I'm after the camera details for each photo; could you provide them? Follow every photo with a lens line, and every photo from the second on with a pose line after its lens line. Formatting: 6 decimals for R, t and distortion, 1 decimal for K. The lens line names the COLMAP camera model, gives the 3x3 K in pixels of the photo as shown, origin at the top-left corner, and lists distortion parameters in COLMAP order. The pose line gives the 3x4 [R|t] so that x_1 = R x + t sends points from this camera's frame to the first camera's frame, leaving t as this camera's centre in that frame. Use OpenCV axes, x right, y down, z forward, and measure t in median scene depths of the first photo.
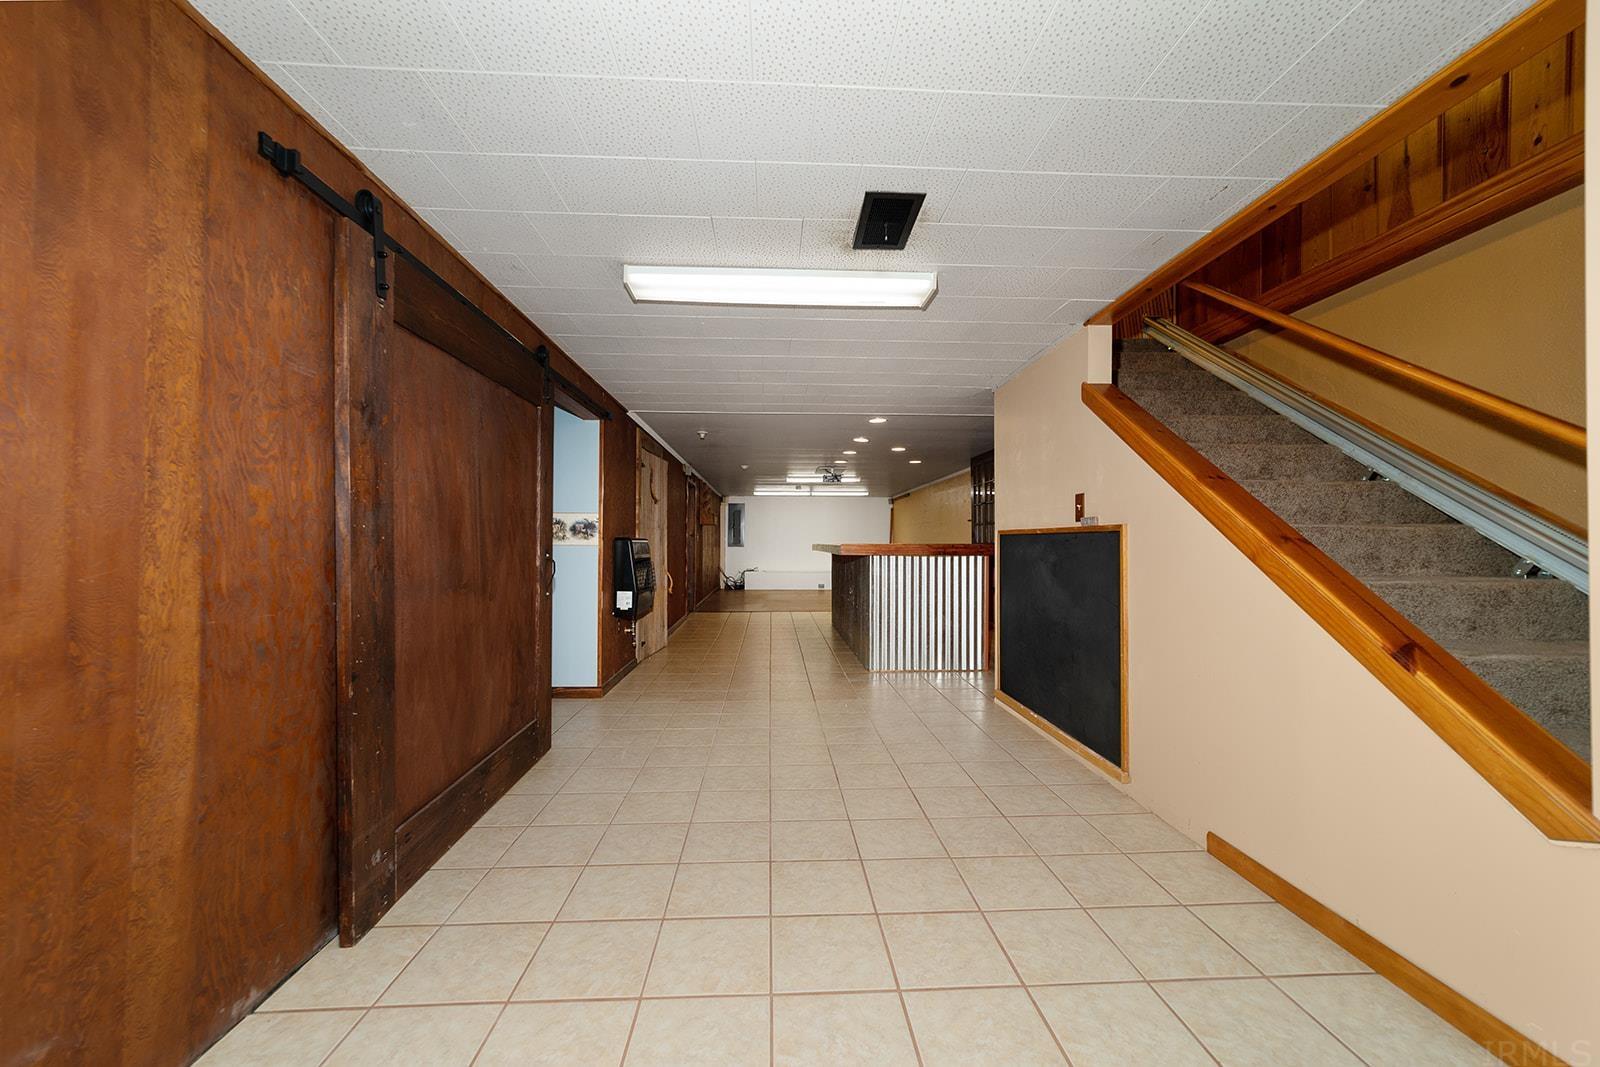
lens RADIAL K [[621.4, 0, 798.1], [0, 621.4, 542.7], [0, 0, 1]] dist [0.003105, 0.000613]
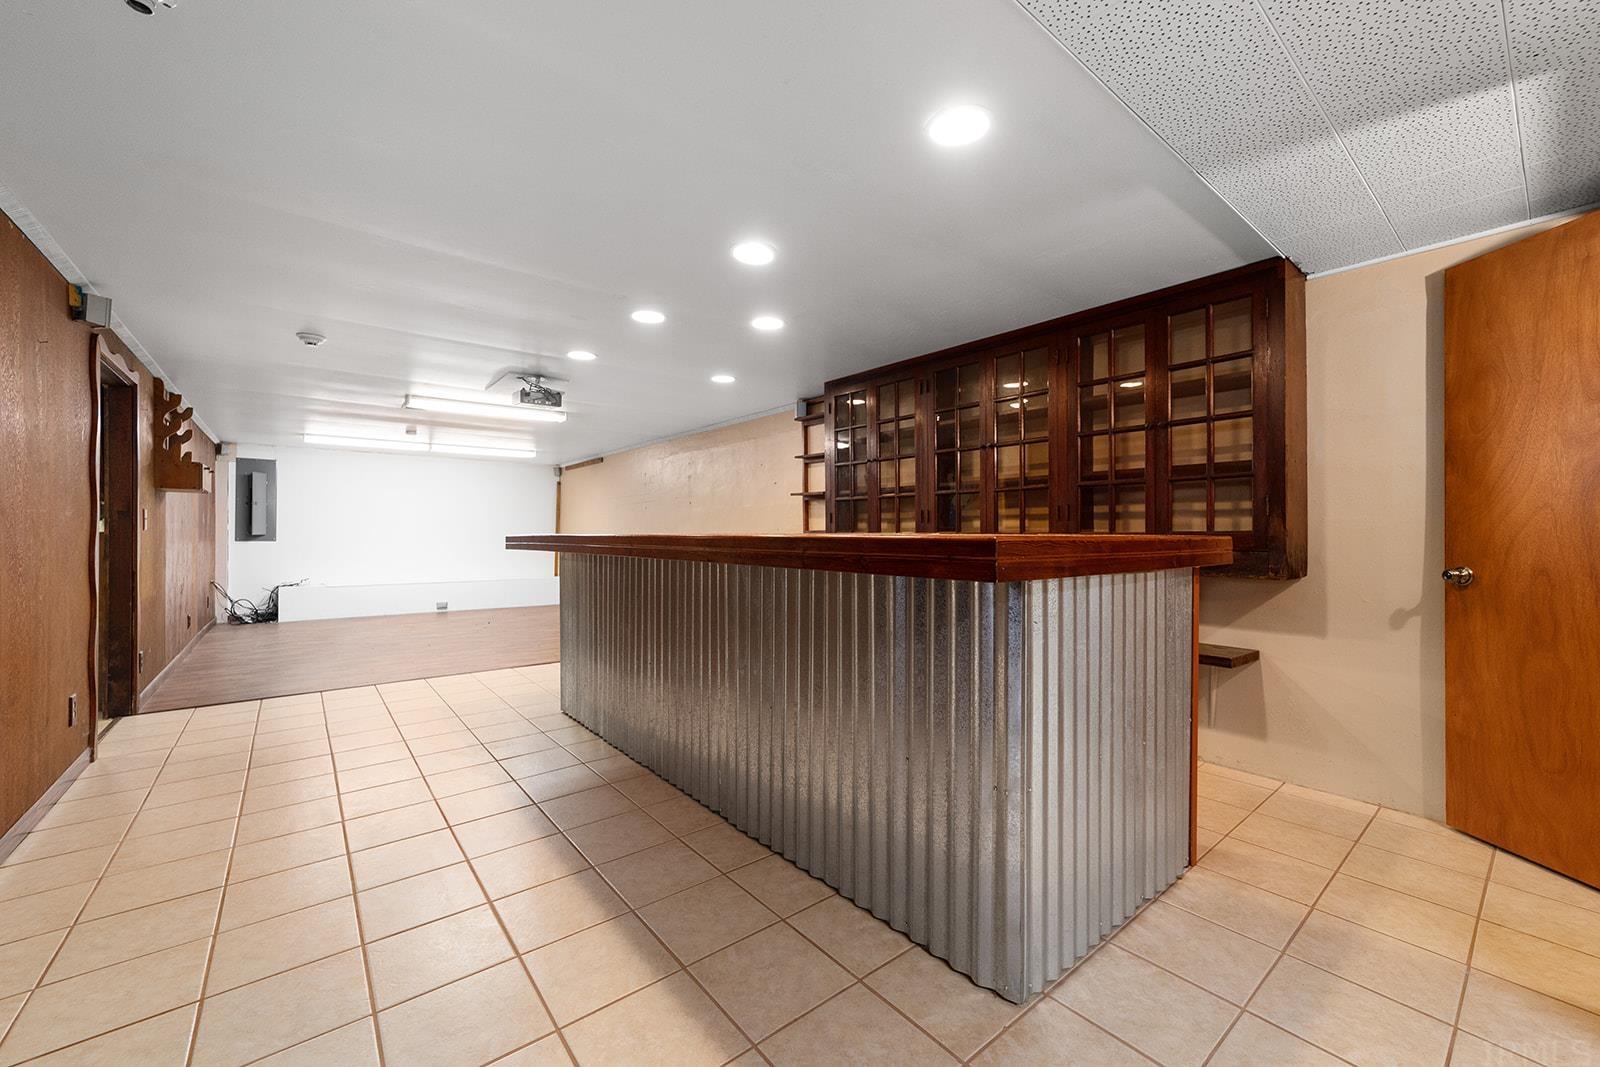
lens RADIAL K [[621.4, 0, 800.9], [0, 621.4, 537.0], [0, 0, 1]] dist [0.003105, 0.000613]
pose [[0.812346, -0.003642, 0.583165, -0.034924], [-0.000453, 0.999976, 0.006876, 0.000515], [-0.583176, -0.005850, 0.812325, 0.319649]]
